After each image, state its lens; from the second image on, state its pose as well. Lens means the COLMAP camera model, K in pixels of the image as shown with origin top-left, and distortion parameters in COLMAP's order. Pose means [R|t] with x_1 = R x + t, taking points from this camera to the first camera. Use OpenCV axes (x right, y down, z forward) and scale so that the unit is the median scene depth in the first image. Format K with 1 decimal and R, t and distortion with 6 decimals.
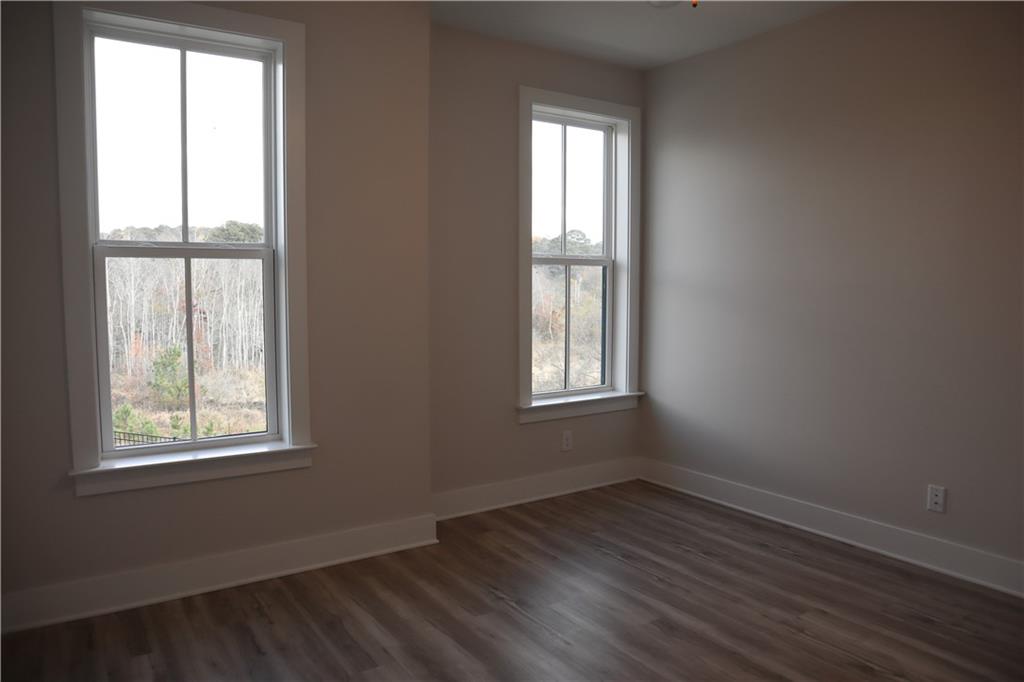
lens RADIAL K [[726.0, 0, 512.0], [0, 726.0, 341.0], [0, 0, 1]] dist [-0.127108, 0.106711]
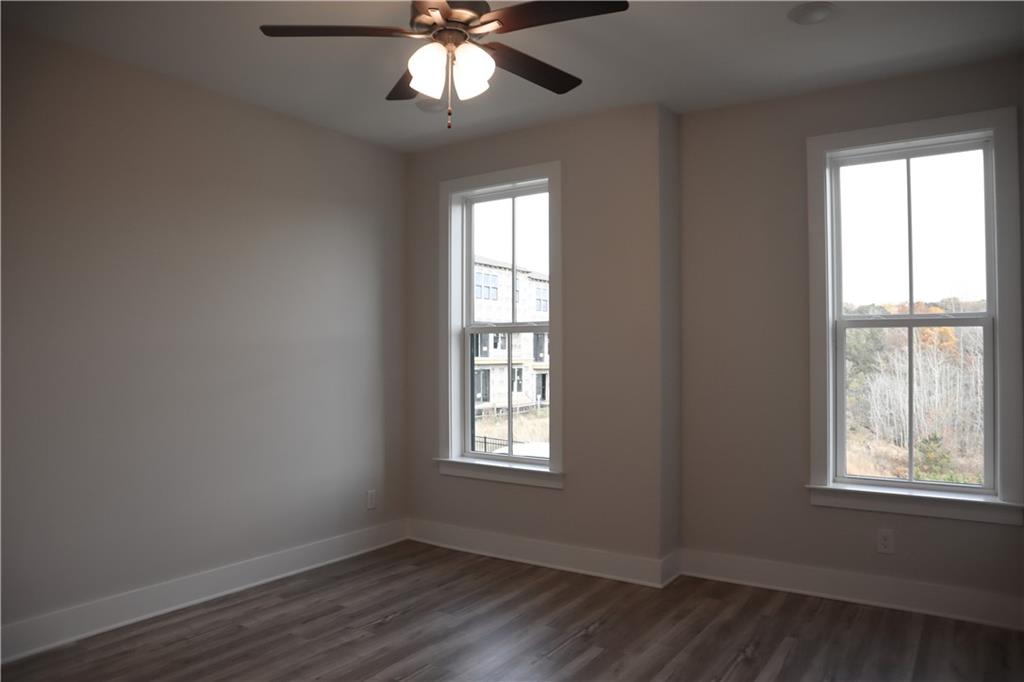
lens RADIAL K [[726.0, 0, 512.0], [0, 726.0, 341.0], [0, 0, 1]] dist [-0.127108, 0.106711]
pose [[0.351071, -0.022275, -0.936084, 0.805861], [-0.071308, 0.996178, -0.050449, -0.020392], [0.933630, 0.084462, 0.348141, 0.371348]]
